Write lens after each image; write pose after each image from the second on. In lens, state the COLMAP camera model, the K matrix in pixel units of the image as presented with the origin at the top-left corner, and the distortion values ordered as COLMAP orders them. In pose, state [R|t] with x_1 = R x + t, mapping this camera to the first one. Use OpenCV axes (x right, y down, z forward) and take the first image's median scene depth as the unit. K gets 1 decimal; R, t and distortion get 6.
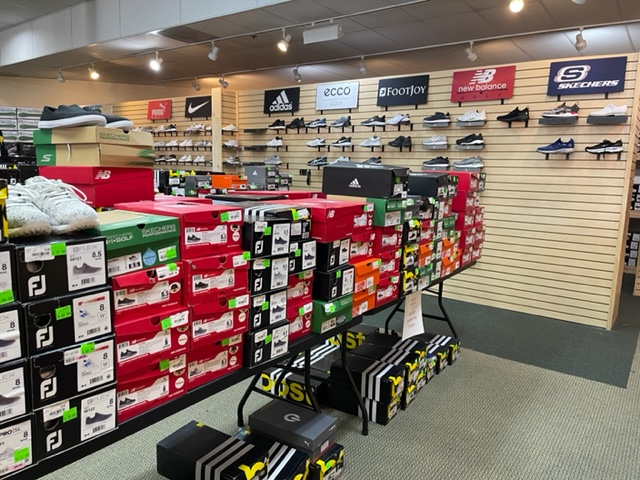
lens RADIAL K [[477.9, 0, 320.0], [0, 477.9, 240.0], [0, 0, 1]] dist [0.078036, -0.104234]
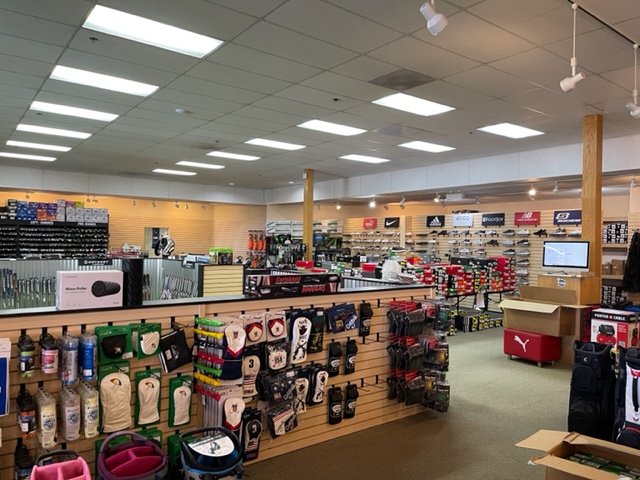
lens RADIAL K [[477.9, 0, 320.0], [0, 477.9, 240.0], [0, 0, 1]] dist [0.078036, -0.104234]
pose [[0.955619, -0.014084, -0.294268, 0.068179], [-0.032054, 0.987956, -0.151376, 0.158787], [0.292856, 0.154090, 0.943659, -1.441511]]
